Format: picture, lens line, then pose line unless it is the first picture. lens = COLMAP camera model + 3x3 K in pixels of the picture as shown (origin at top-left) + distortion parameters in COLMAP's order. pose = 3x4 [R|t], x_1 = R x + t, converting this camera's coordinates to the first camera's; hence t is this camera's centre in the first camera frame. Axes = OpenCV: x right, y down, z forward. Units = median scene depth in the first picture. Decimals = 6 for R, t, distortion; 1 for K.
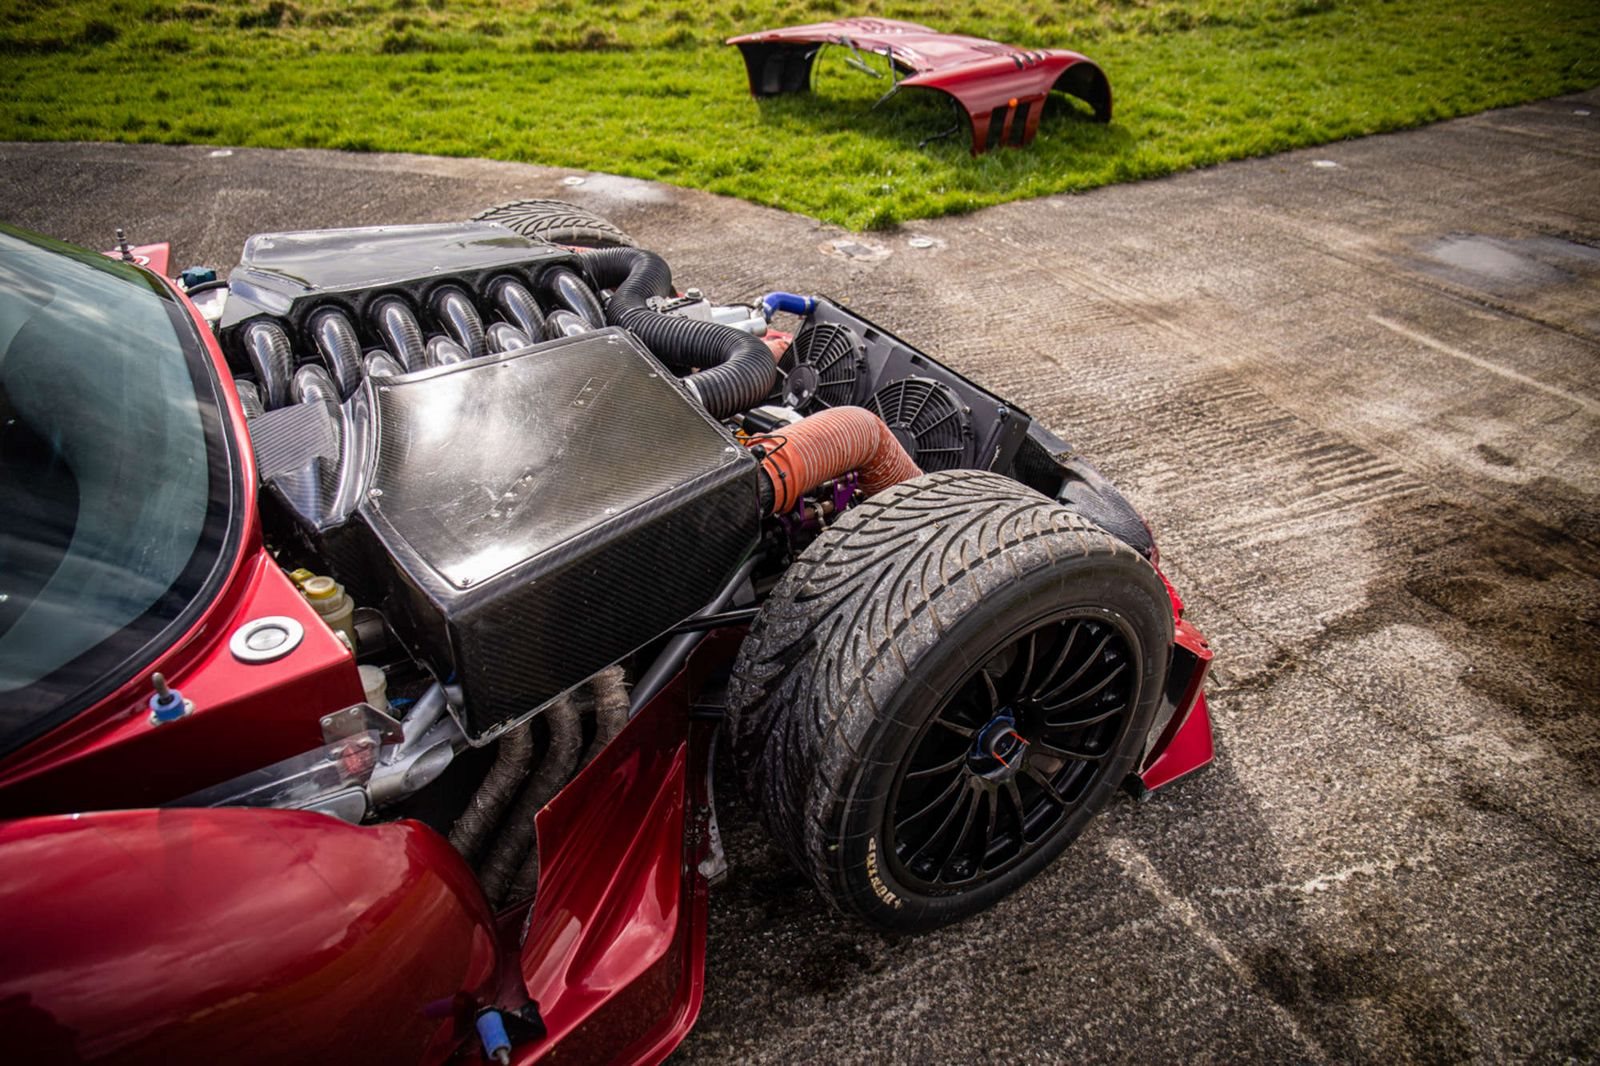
lens RADIAL K [[1072.6, 0, 802.7], [0, 1072.6, 527.0], [0, 0, 1]] dist [-0.044355, 0.015195]
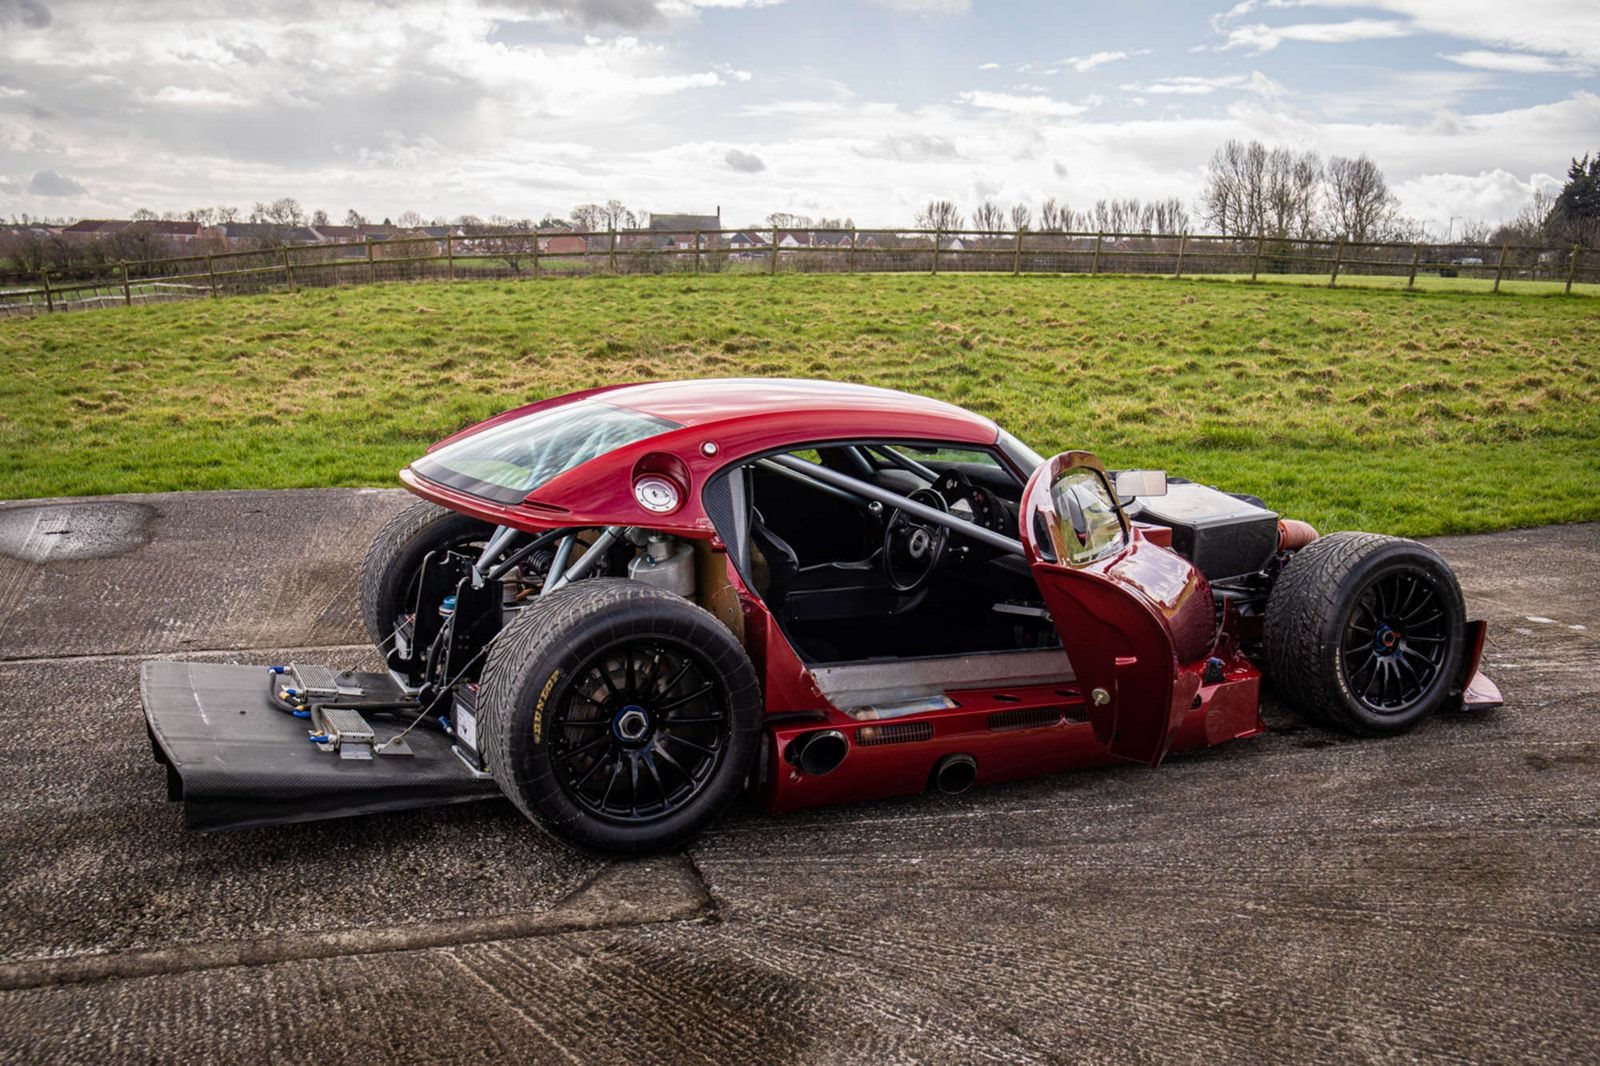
lens RADIAL K [[1577.4, 0, 799.4], [0, 1577.4, 535.2], [0, 0, 1]] dist [0.002439, 0.000000]
pose [[0.991179, 0.011878, -0.131997, -0.099823], [-0.062871, 0.918916, -0.389411, 0.224365], [0.116669, 0.394274, 0.911557, -0.373733]]
